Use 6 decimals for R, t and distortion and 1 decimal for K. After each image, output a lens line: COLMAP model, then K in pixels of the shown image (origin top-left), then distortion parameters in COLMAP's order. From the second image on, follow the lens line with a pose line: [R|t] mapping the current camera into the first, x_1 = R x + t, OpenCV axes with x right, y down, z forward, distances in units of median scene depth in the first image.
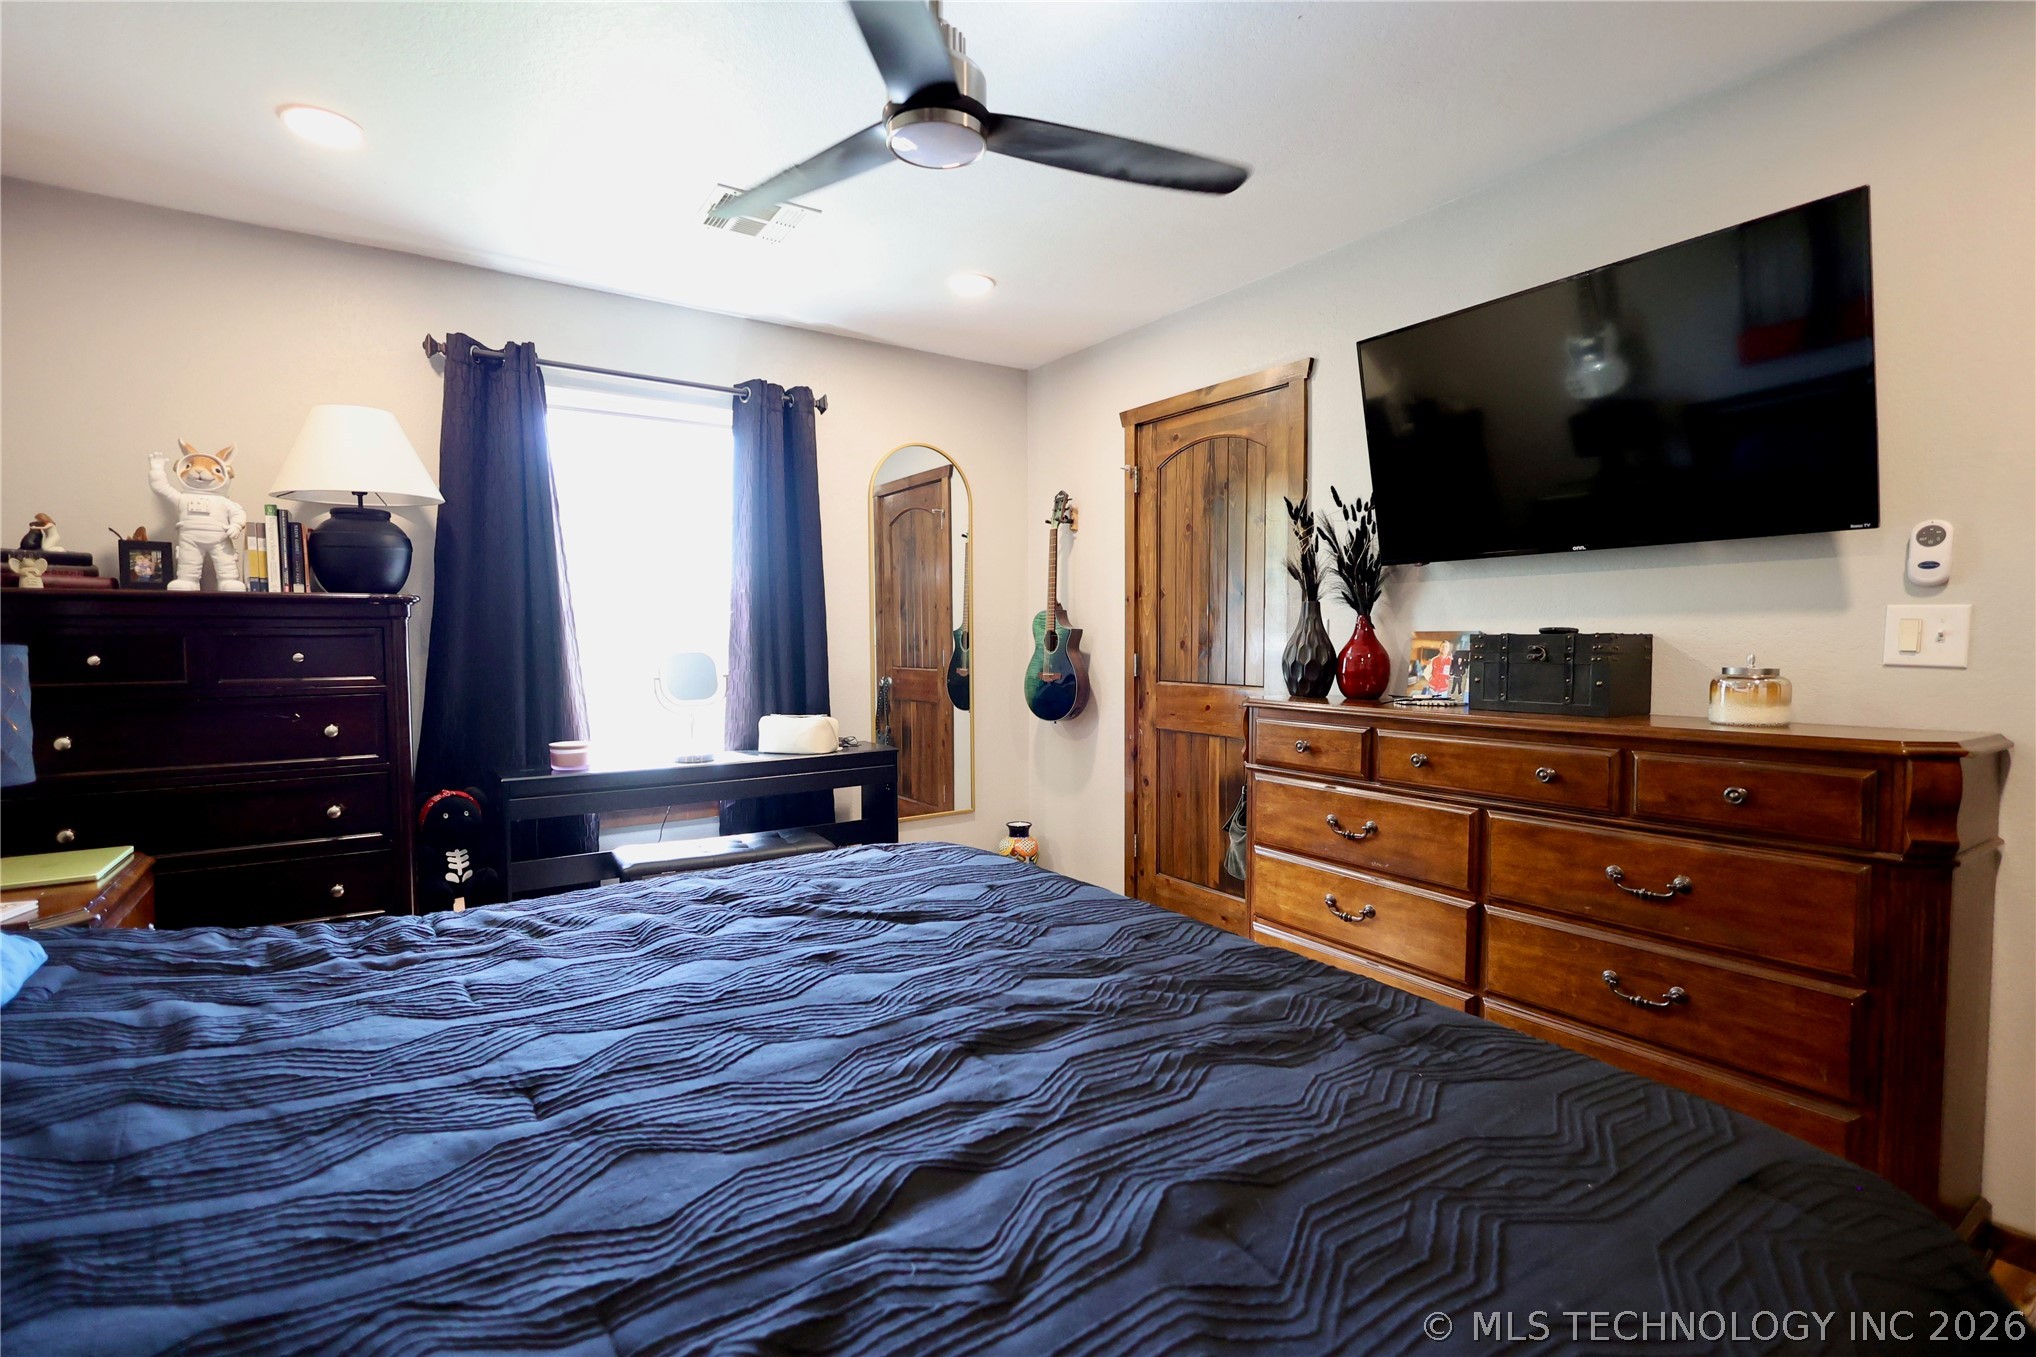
lens RADIAL K [[946.7, 0, 1028.2], [0, 946.7, 674.8], [0, 0, 1]] dist [0.000668, -0.000129]
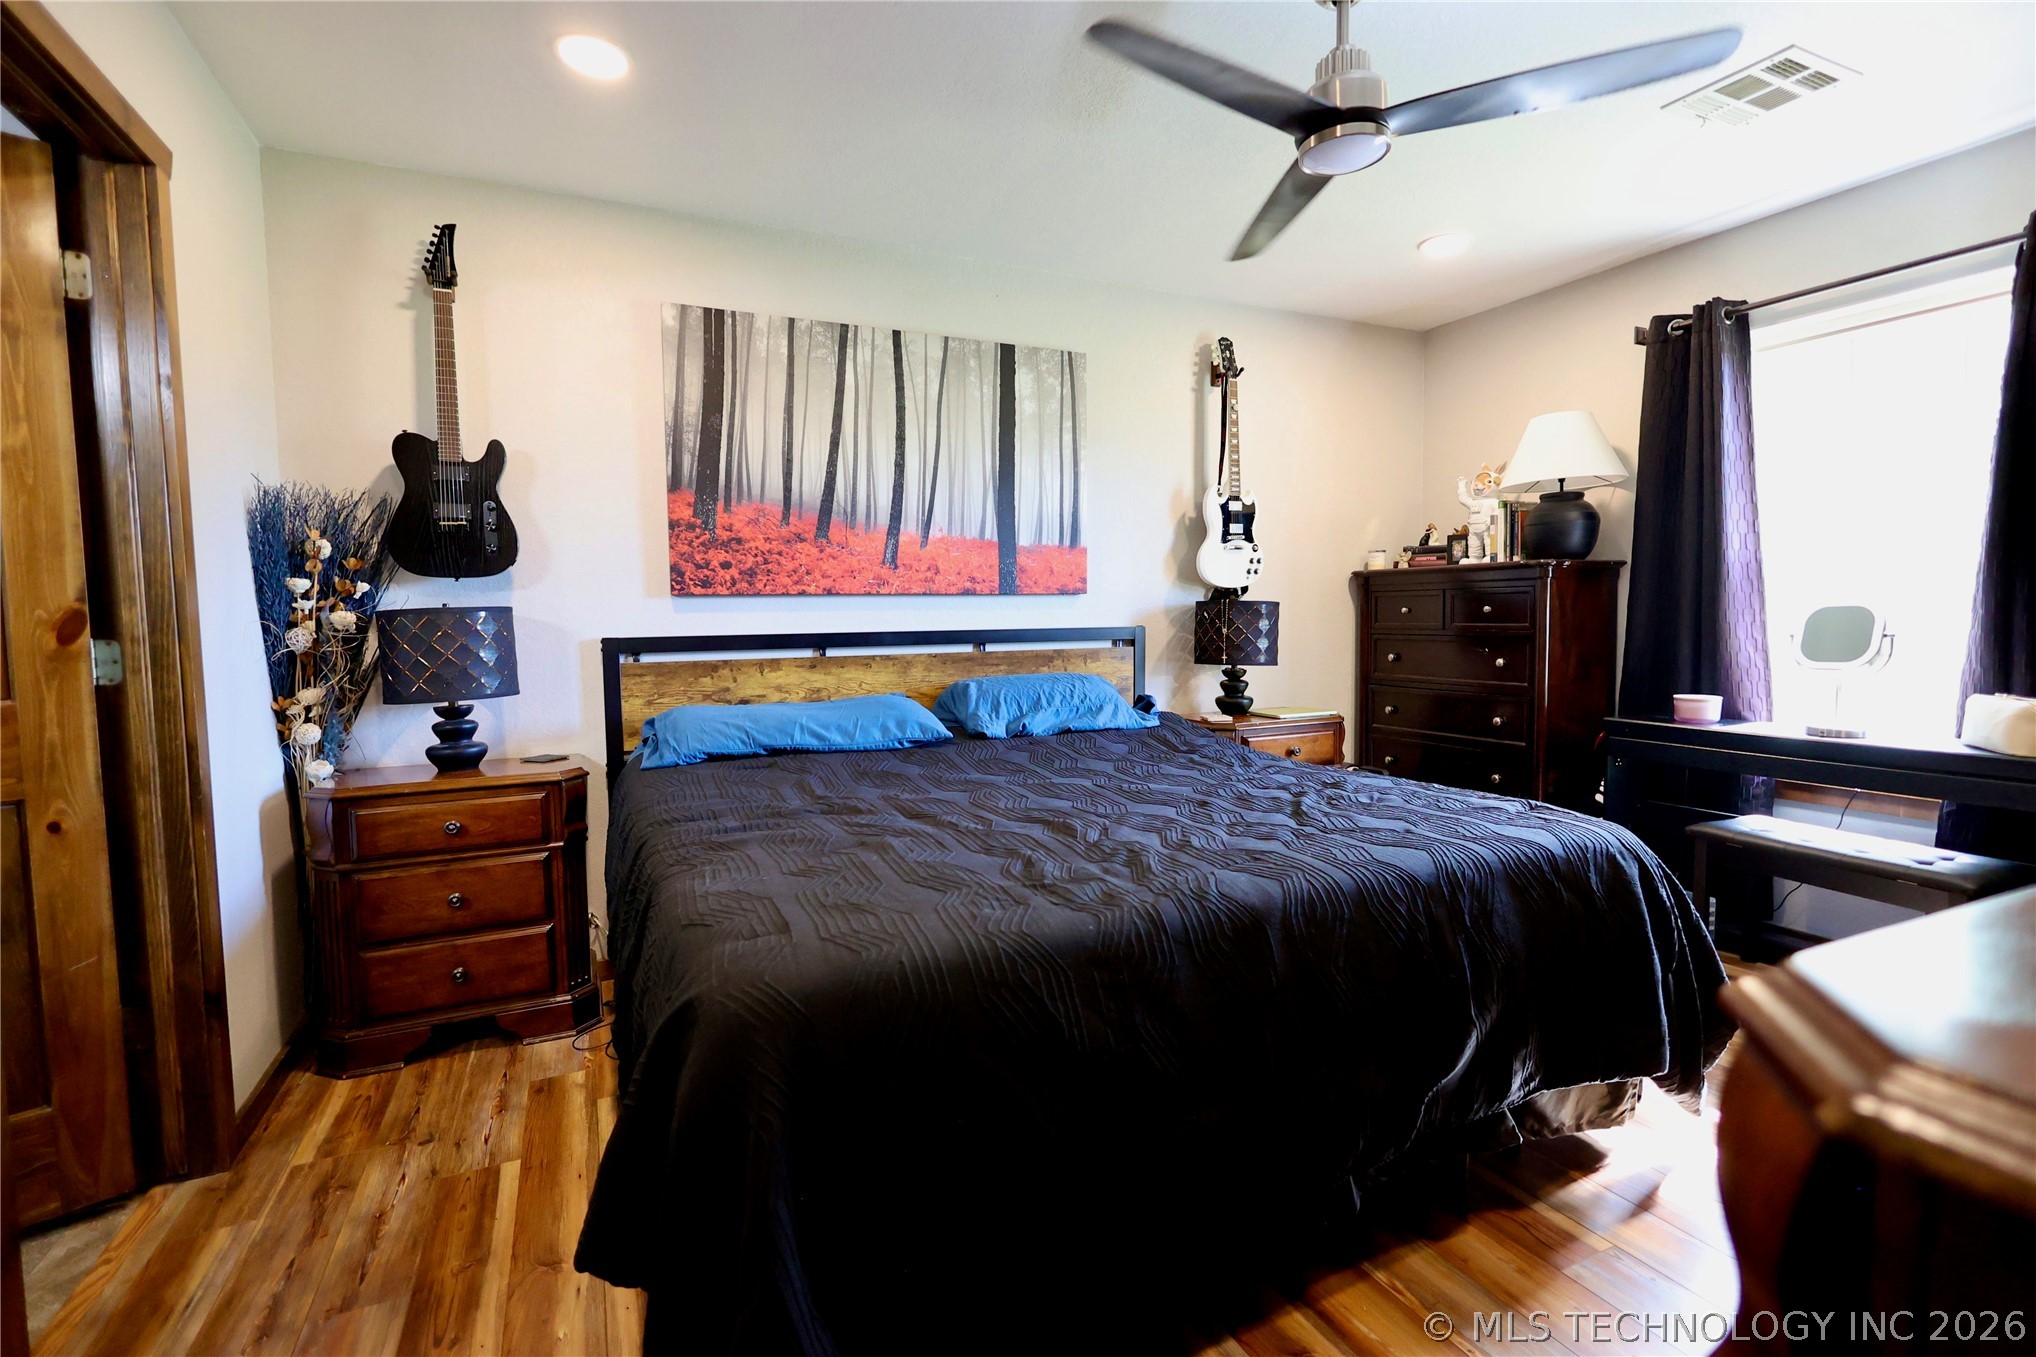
lens RADIAL K [[946.7, 0, 1022.8], [0, 946.7, 685.3], [0, 0, 1]] dist [0.000668, -0.000129]
pose [[-0.179302, 0.079635, -0.980566, 0.697847], [-0.030081, 0.995809, 0.086373, -0.004851], [0.983334, 0.044983, -0.176155, 0.522748]]
